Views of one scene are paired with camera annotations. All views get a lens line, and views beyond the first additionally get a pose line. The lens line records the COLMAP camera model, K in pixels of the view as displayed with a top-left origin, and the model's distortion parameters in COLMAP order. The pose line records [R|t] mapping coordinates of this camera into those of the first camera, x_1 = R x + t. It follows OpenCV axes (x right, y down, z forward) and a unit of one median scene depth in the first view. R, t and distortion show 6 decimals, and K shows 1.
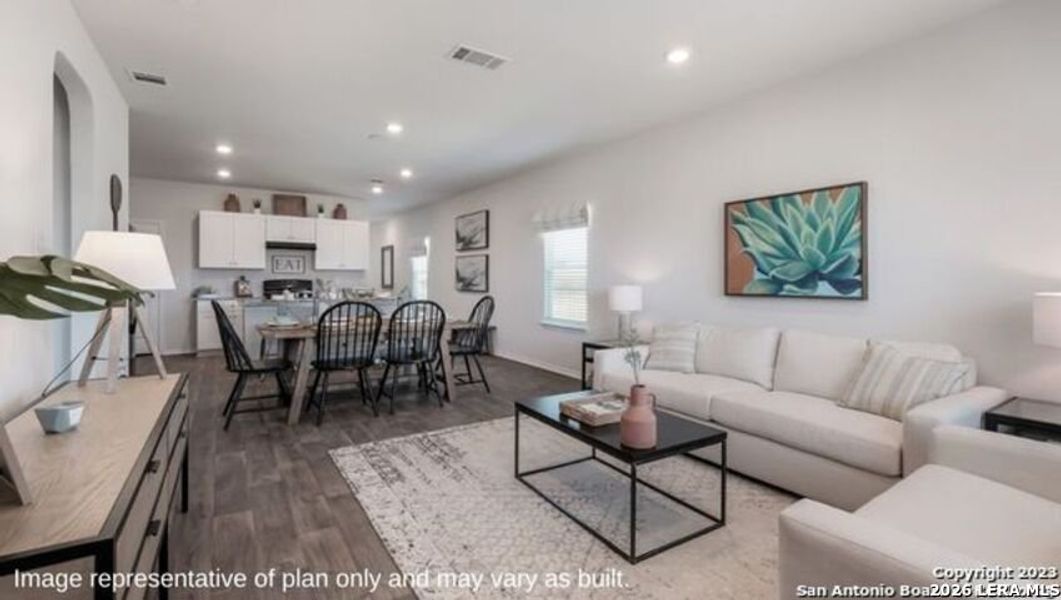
lens RADIAL K [[466.8, 0, 530.1], [0, 466.8, 281.1], [0, 0, 1]] dist [0.000480, 0.000056]
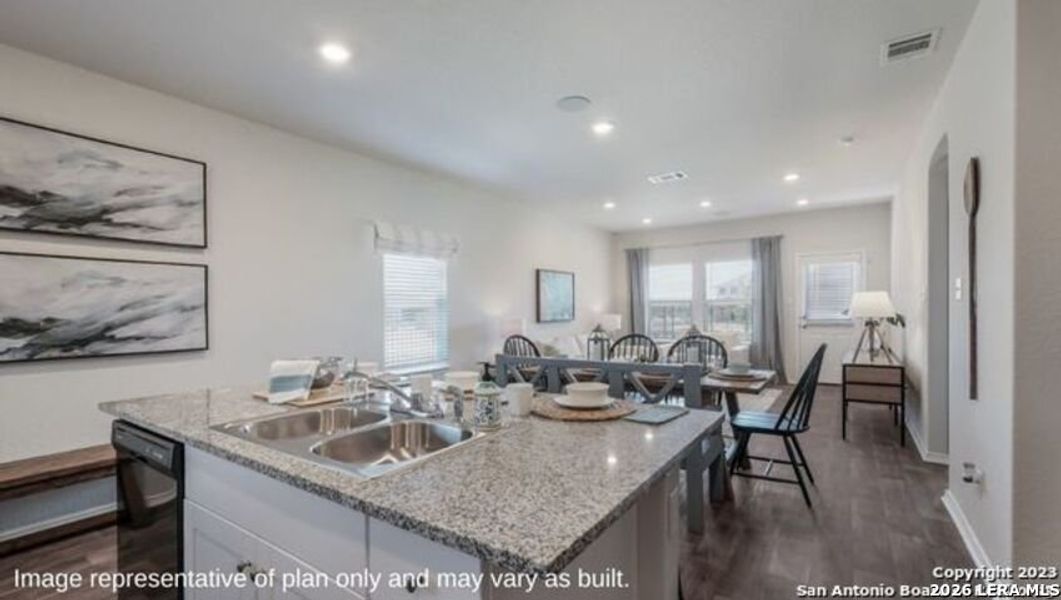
lens RADIAL K [[467.3, 0, 527.6], [0, 467.3, 313.8], [0, 0, 1]] dist [0.002175, 0.000922]
pose [[-0.379823, -0.009598, 0.925010, -1.293138], [0.011046, 0.999828, 0.014910, -0.029635], [-0.924993, 0.015881, -0.379651, 1.871593]]
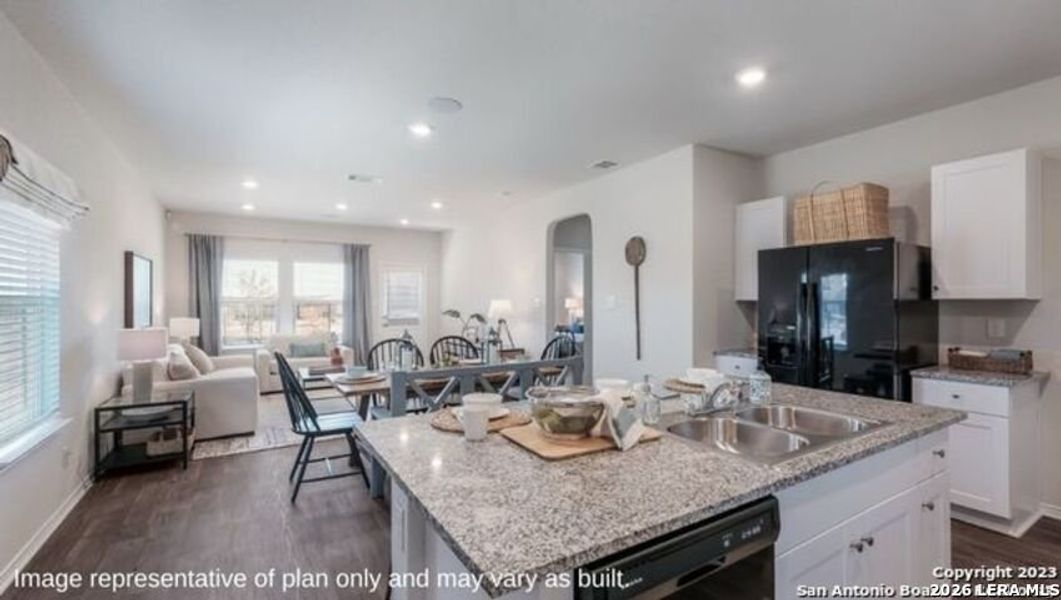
lens RADIAL K [[454.9, 0, 529.0], [0, 454.9, 304.5], [0, 0, 1]] dist [0.001131, 0.000267]
pose [[-0.999757, -0.002756, 0.021876, -0.639569], [-0.002623, 0.999978, 0.006086, -0.051956], [-0.021893, 0.006027, -0.999742, 2.302702]]
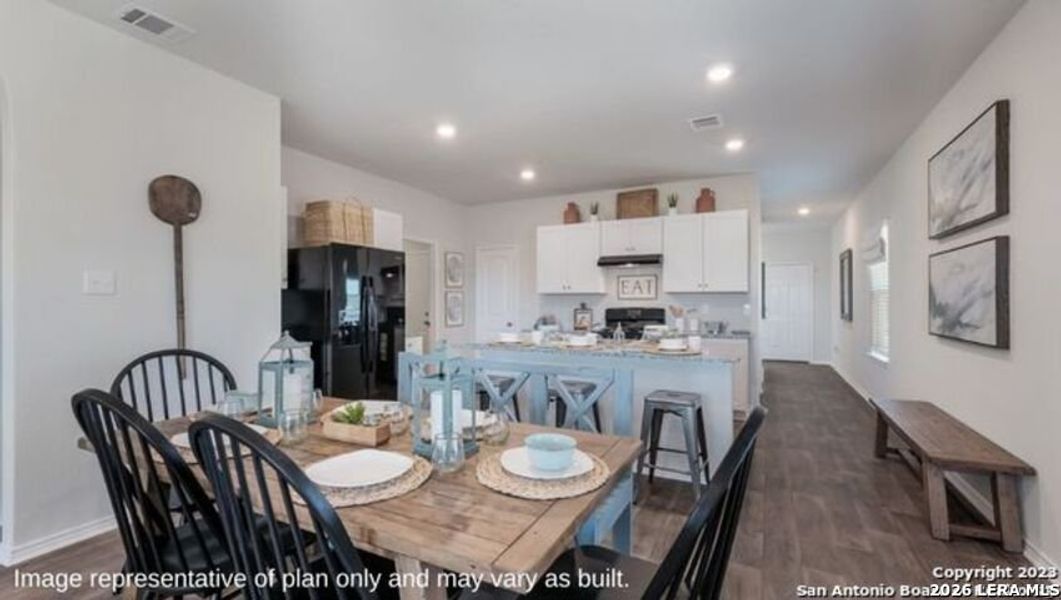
lens RADIAL K [[462.0, 0, 530.5], [0, 462.0, 300.0], [0, 0, 1]] dist [0.001075, 0.000110]
pose [[0.495684, -0.008210, -0.868464, 0.053128], [0.000711, 0.999959, -0.009047, -0.019096], [0.868502, 0.003867, 0.495670, 1.162173]]
